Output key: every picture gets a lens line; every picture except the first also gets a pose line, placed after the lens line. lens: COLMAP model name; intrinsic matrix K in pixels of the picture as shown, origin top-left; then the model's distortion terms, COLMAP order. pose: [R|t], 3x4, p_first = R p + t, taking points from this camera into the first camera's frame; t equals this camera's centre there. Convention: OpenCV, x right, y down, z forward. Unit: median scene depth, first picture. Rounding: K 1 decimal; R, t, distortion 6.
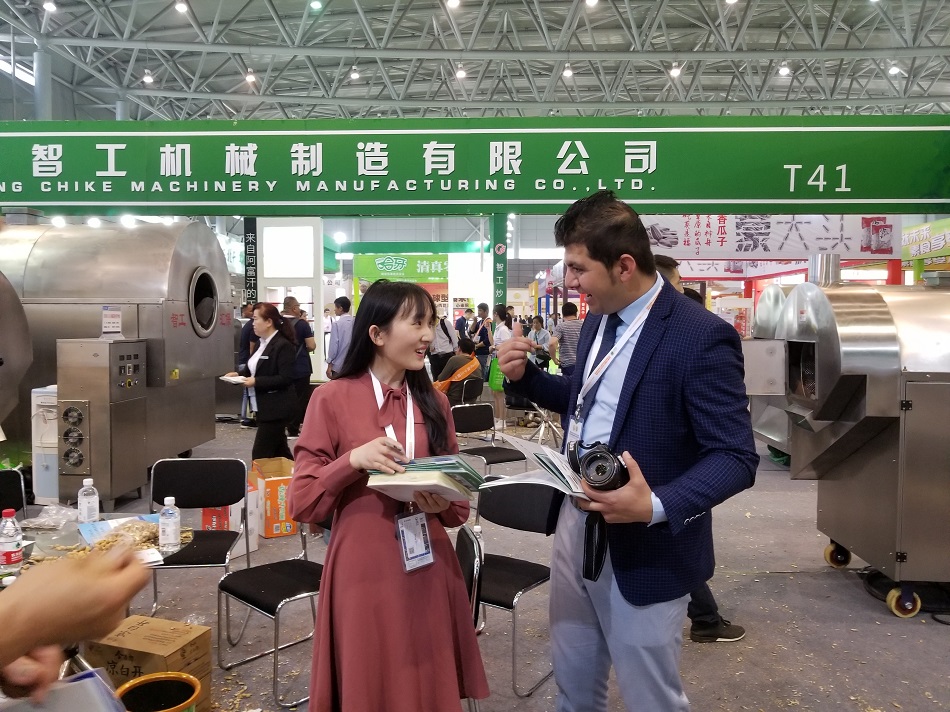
lens RADIAL K [[761.6, 0, 457.0], [0, 761.6, 354.3], [0, 0, 1]] dist [-0.000613, -0.013384]
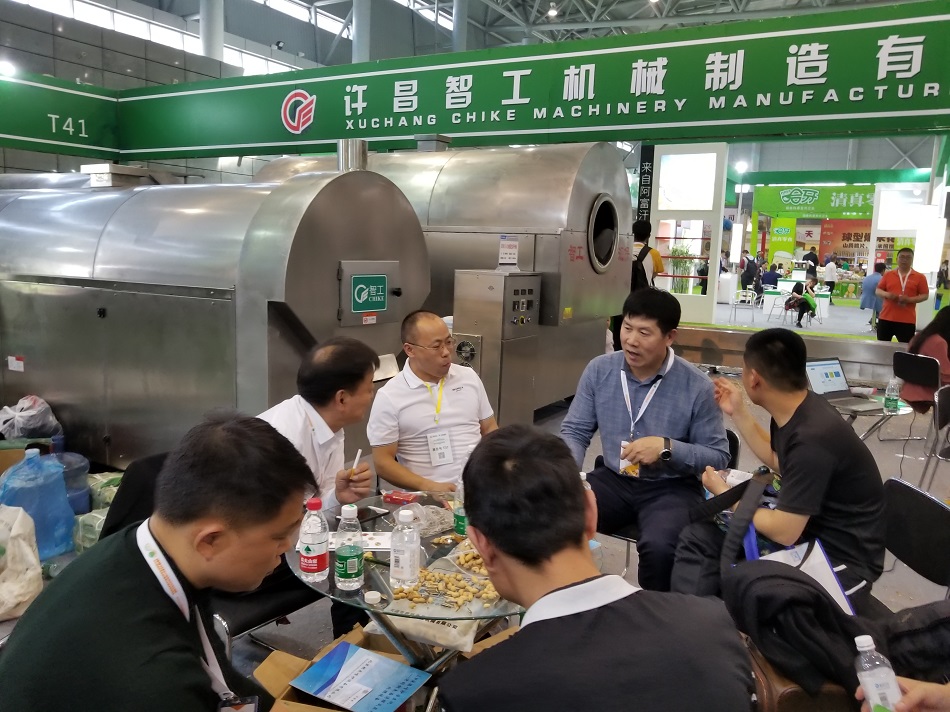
lens RADIAL K [[761.6, 0, 457.0], [0, 761.6, 354.3], [0, 0, 1]] dist [-0.000613, -0.013384]
pose [[0.882449, 0.092675, -0.461188, -0.036455], [-0.053838, 0.993857, 0.096699, -0.003078], [0.467316, -0.060502, 0.882018, 0.075301]]
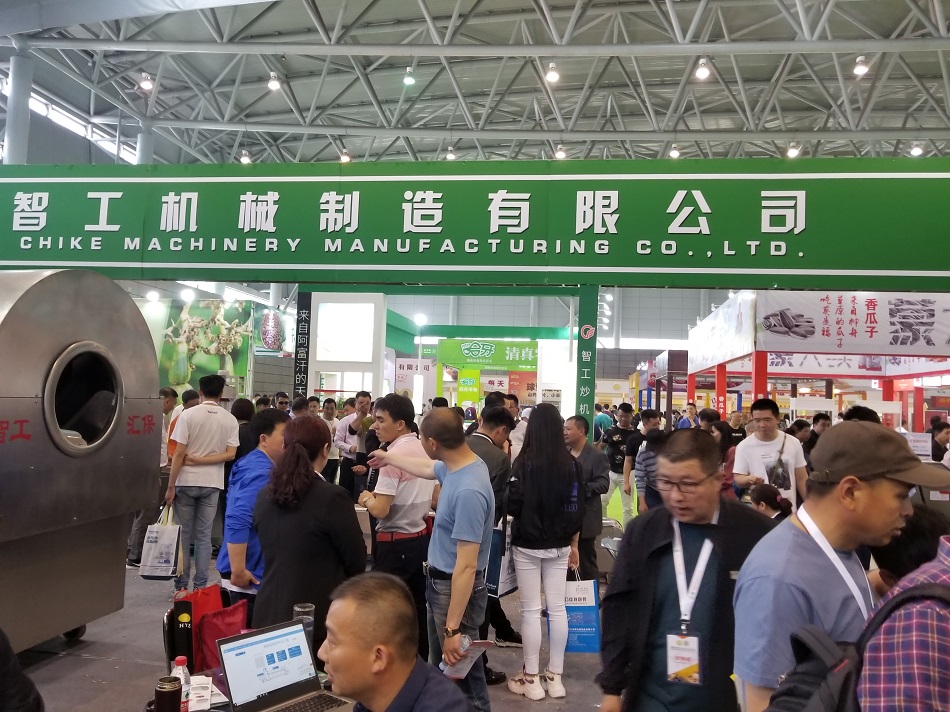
lens RADIAL K [[761.1, 0, 478.9], [0, 761.1, 354.1], [0, 0, 1]] dist [0.002181, -0.003752]
pose [[0.994349, 0.026359, -0.102837, 0.028365], [-0.037920, 0.992969, -0.112140, -0.029499], [0.099158, 0.115406, 0.988357, 0.260281]]
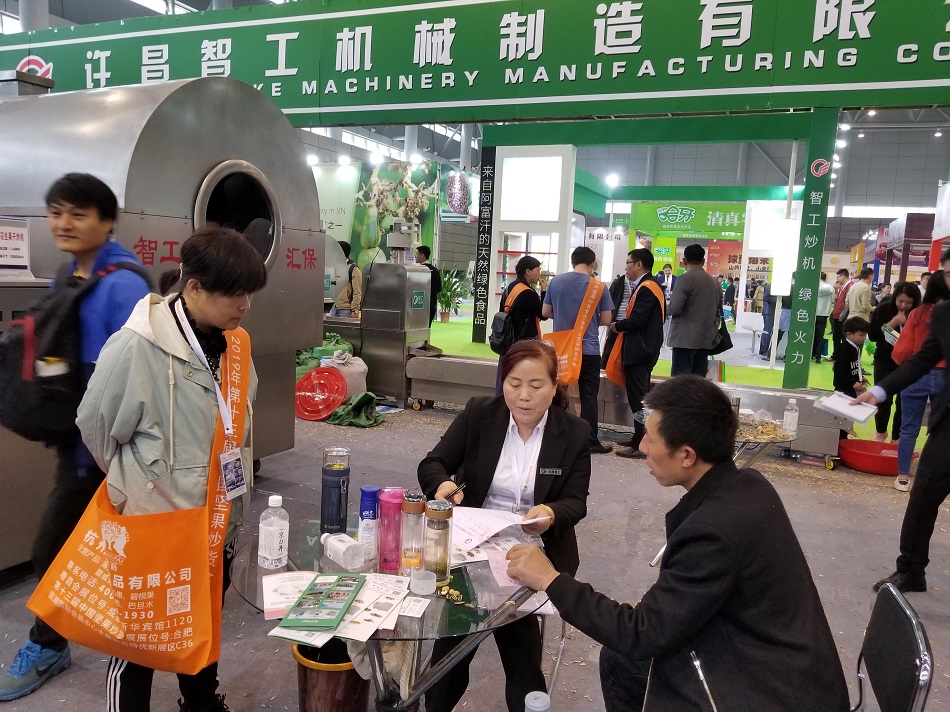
lens RADIAL K [[764.4, 0, 455.2], [0, 764.4, 354.8], [0, 0, 1]] dist [0.001767, -0.002283]
pose [[0.928494, 0.083783, -0.361772, 0.020127], [-0.063914, 0.995733, 0.066566, -0.012090], [0.365805, -0.038684, 0.929887, 0.325701]]
